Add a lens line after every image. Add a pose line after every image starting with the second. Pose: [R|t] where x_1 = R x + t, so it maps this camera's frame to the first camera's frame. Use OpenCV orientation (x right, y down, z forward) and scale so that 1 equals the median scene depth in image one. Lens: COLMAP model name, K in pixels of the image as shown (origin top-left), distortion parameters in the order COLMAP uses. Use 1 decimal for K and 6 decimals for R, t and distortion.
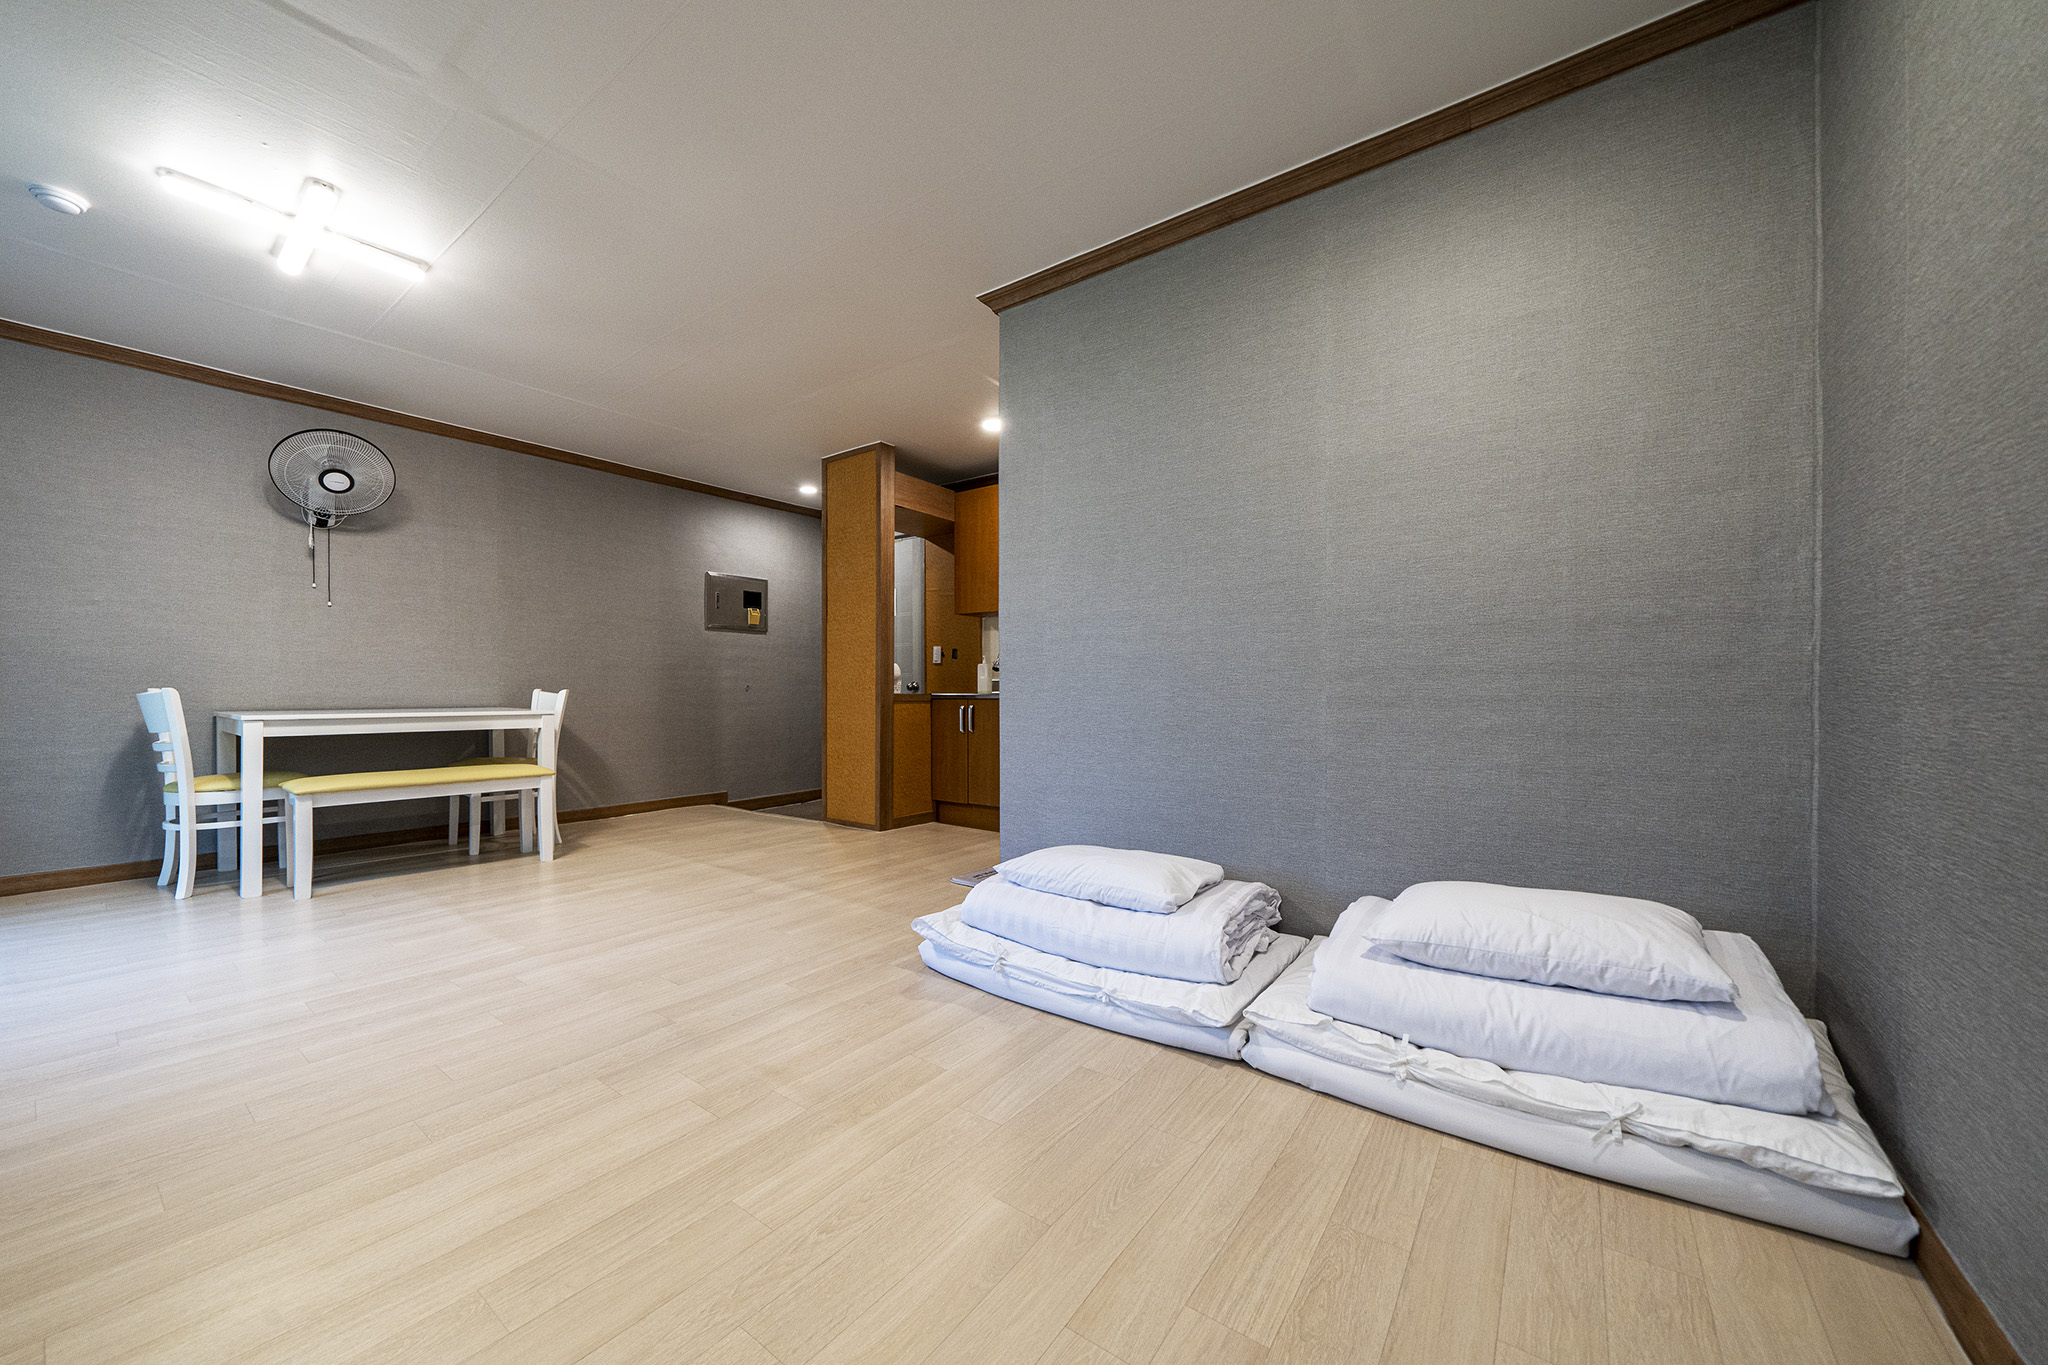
lens RADIAL K [[758.3, 0, 1031.9], [0, 758.3, 689.0], [0, 0, 1]] dist [-0.001063, -0.000048]
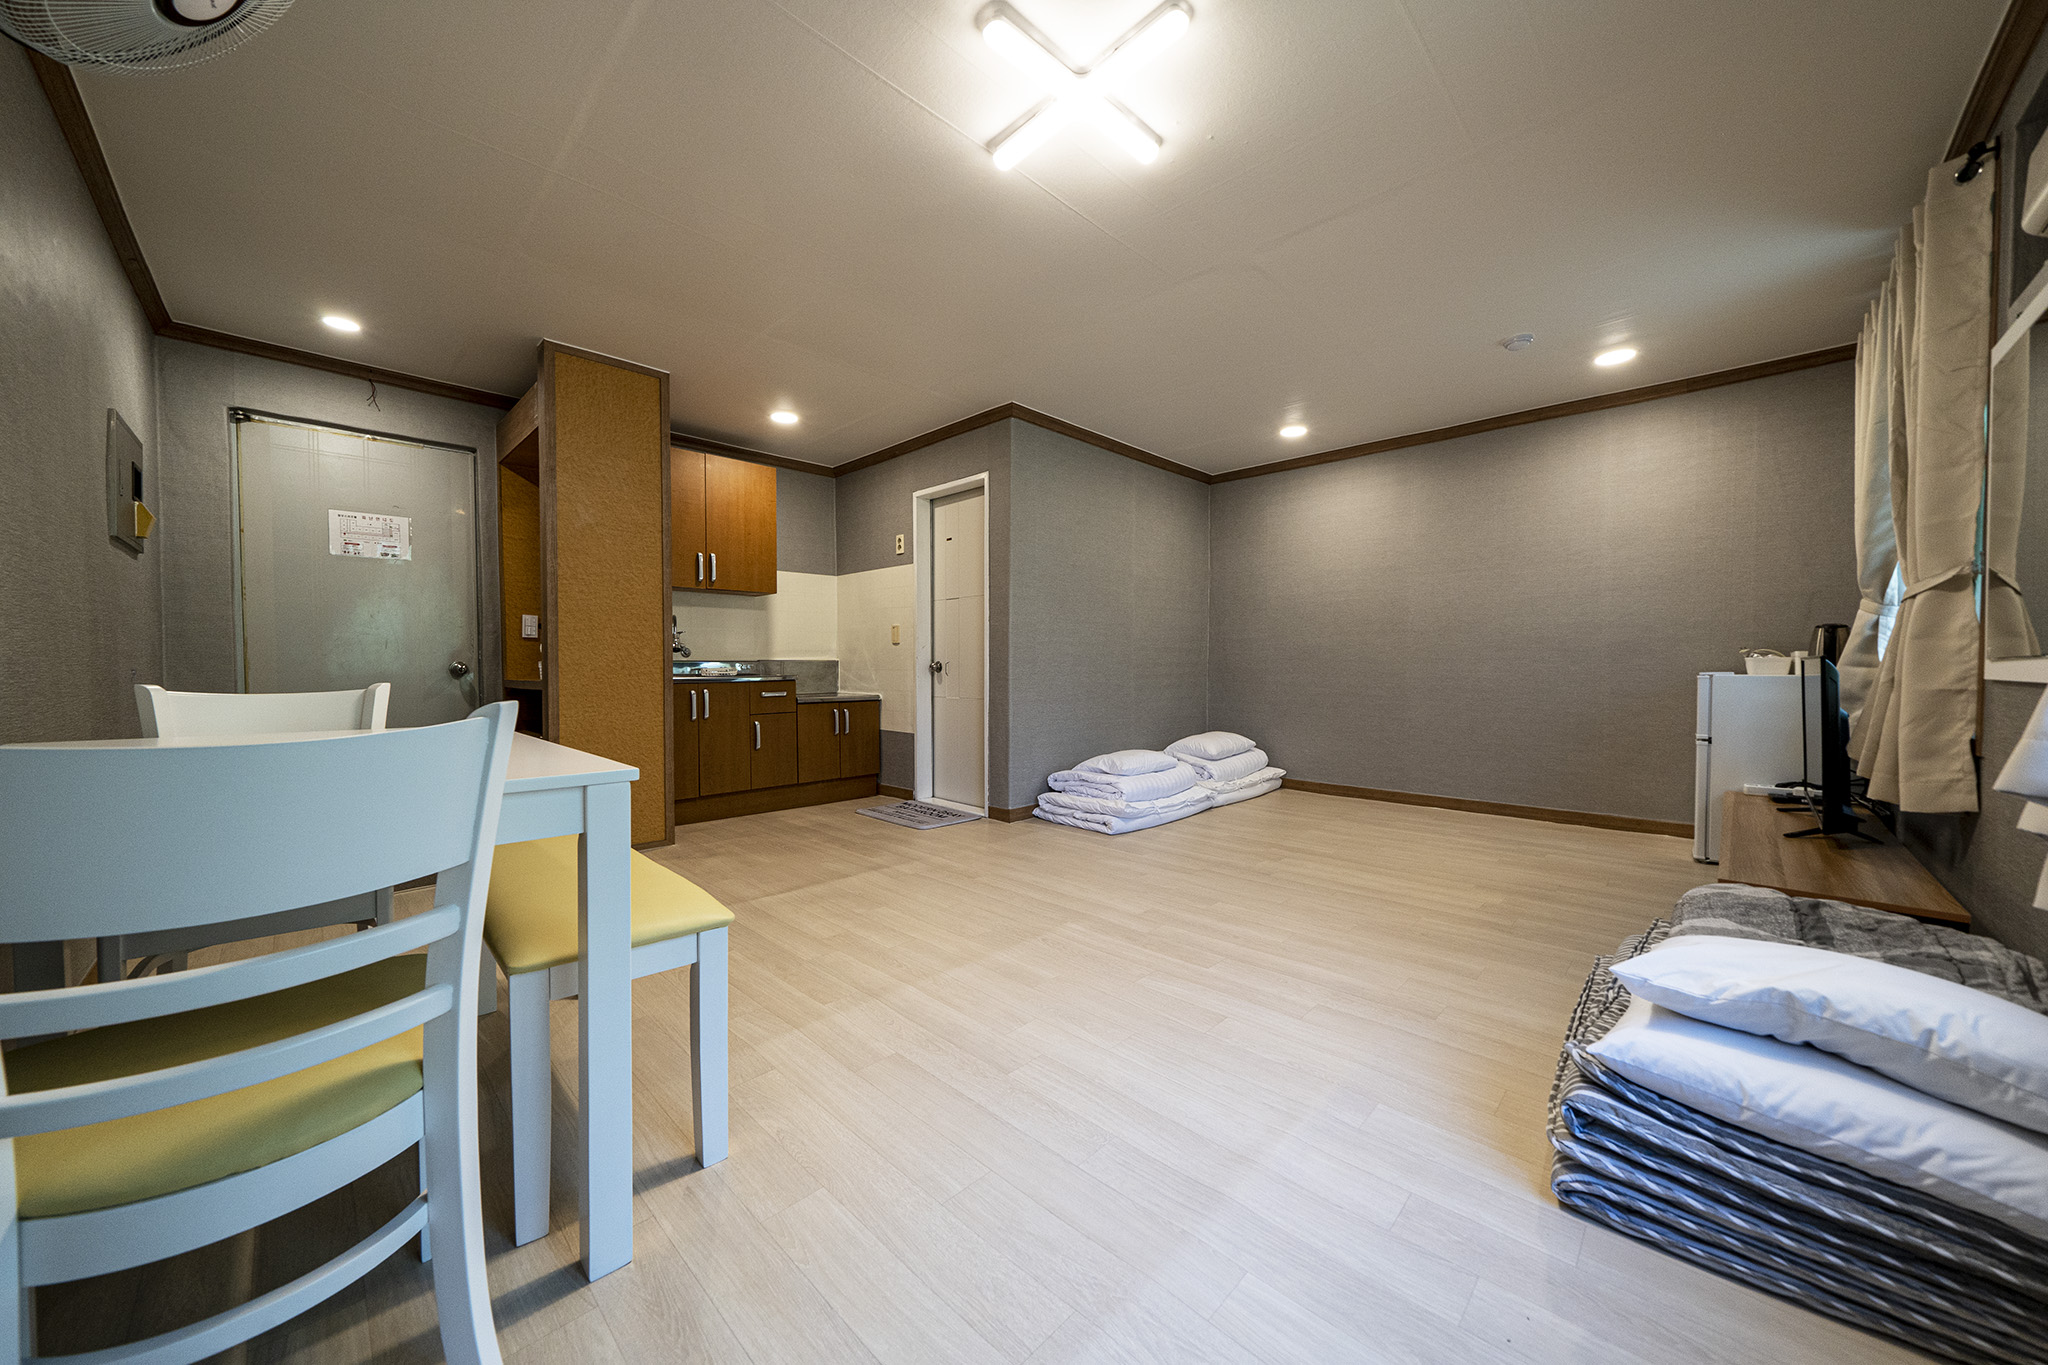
lens RADIAL K [[696.8, 0, 1029.4], [0, 696.8, 673.1], [0, 0, 1]] dist [-0.005693, -0.000062]
pose [[0.138631, -0.013168, 0.990257, -1.408987], [-0.002648, 0.999903, 0.013667, -0.018212], [-0.990341, -0.004517, 0.138583, 0.793227]]
